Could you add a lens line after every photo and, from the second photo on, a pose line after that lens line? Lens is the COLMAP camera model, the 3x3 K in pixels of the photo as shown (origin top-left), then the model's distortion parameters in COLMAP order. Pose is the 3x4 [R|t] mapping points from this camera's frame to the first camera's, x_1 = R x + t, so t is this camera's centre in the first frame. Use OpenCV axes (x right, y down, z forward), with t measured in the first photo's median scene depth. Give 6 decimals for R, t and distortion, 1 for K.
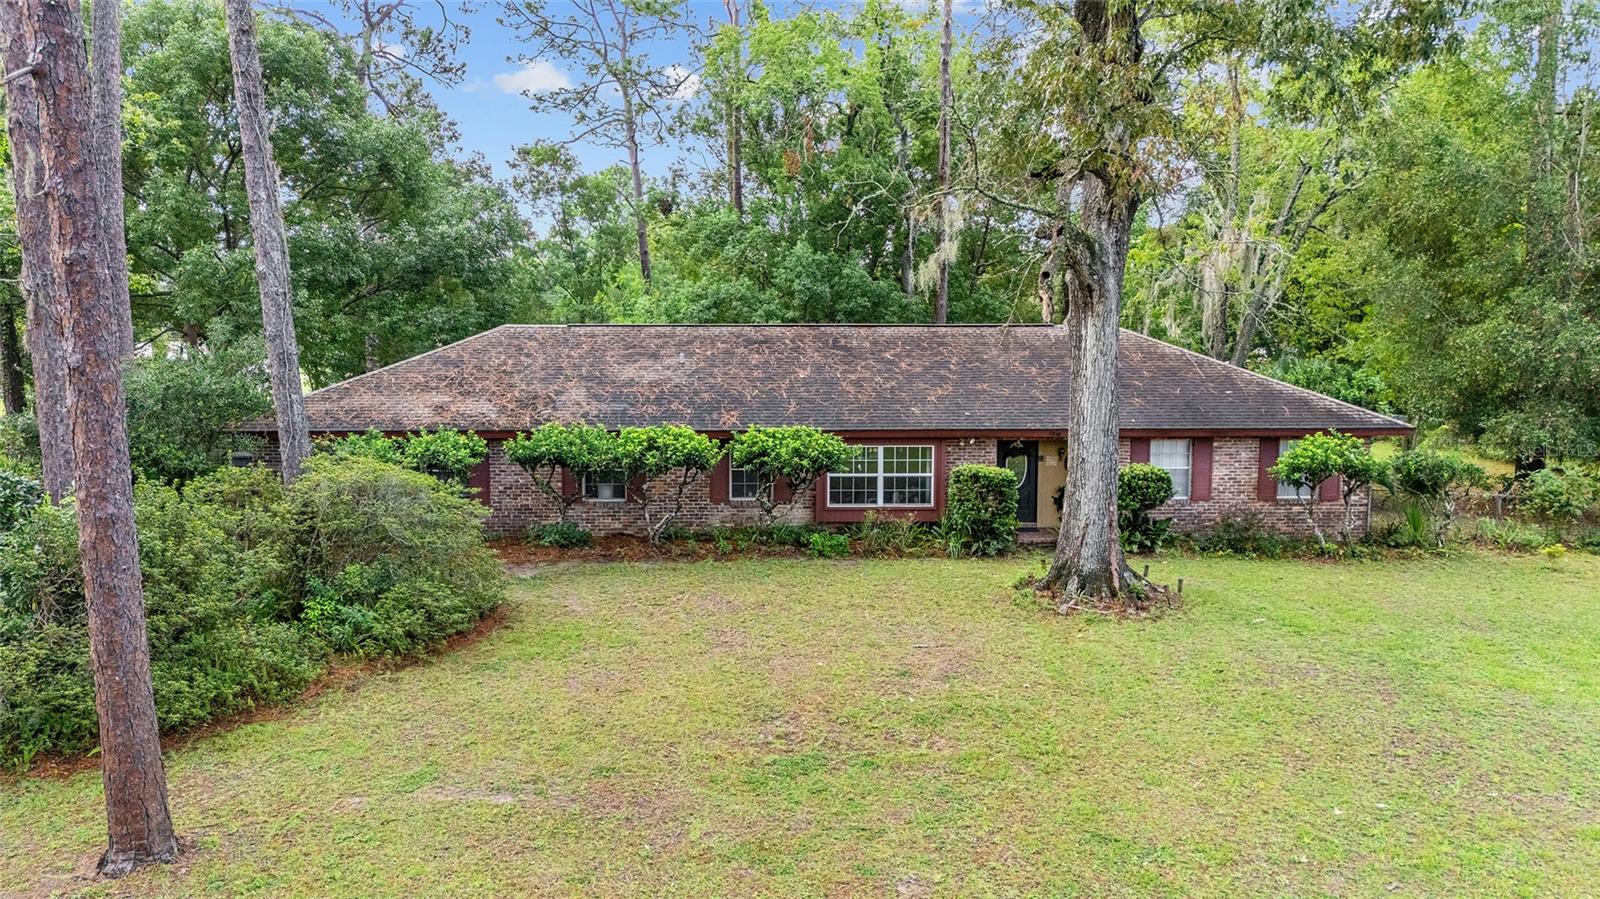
lens RADIAL K [[1170.2, 0, 804.2], [0, 1170.2, 452.2], [0, 0, 1]] dist [0.003295, 0.000252]
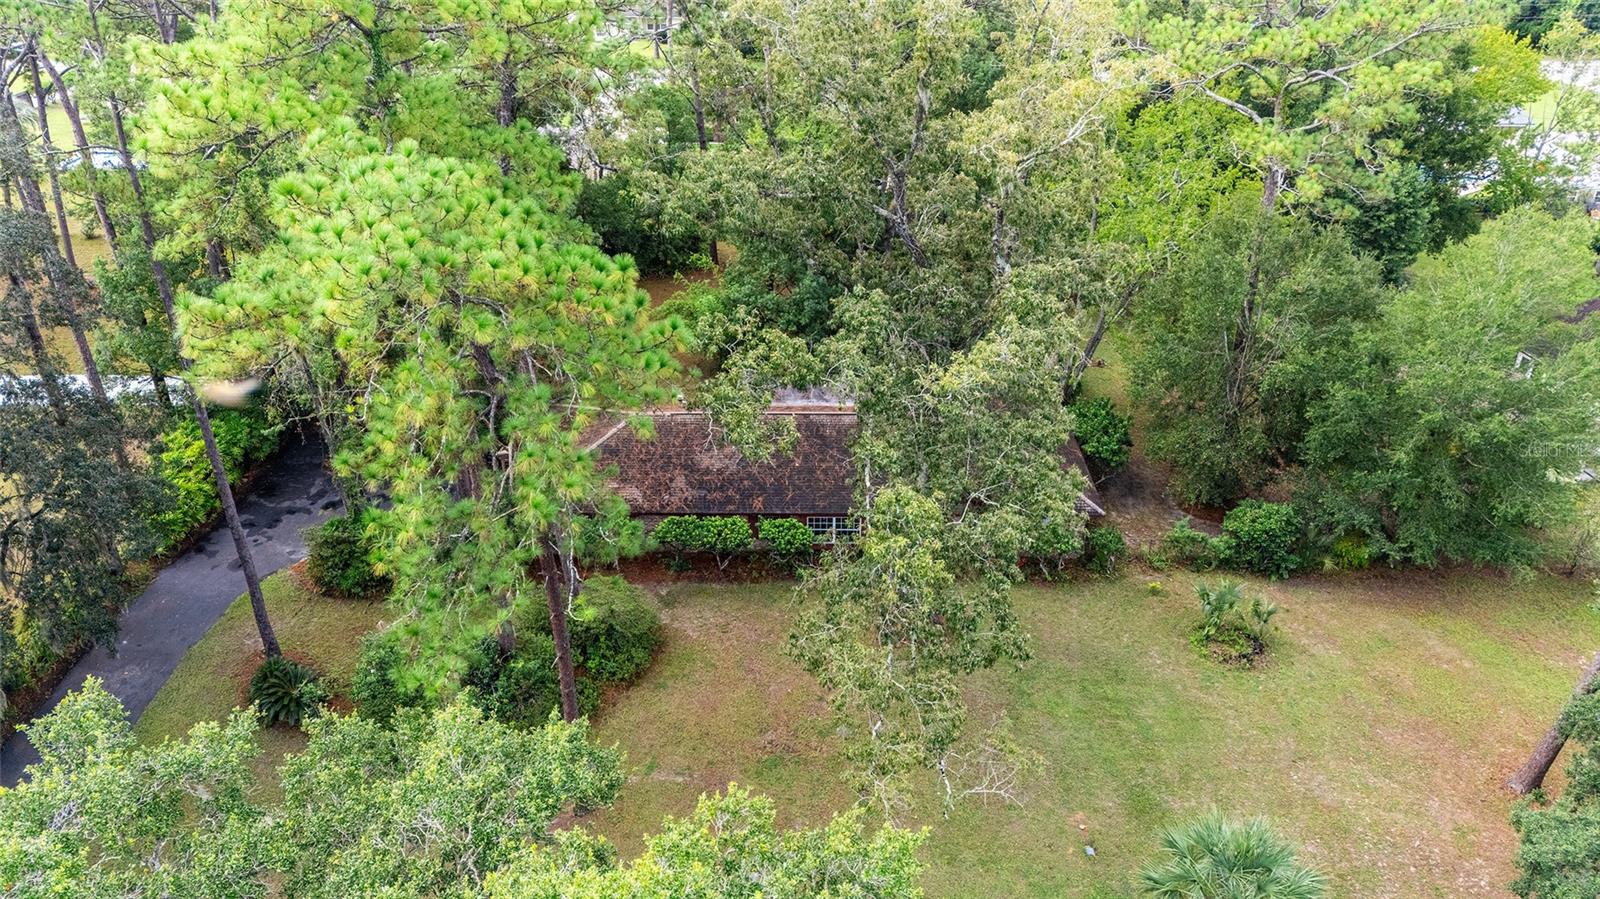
lens RADIAL K [[1170.2, 0, 797.4], [0, 1170.2, 447.4], [0, 0, 1]] dist [0.003295, 0.000252]
pose [[0.998371, 0.025940, -0.050824, 0.109729], [-0.003861, 0.919367, 0.393381, -0.972915], [0.056930, -0.392544, 0.917969, -0.847191]]
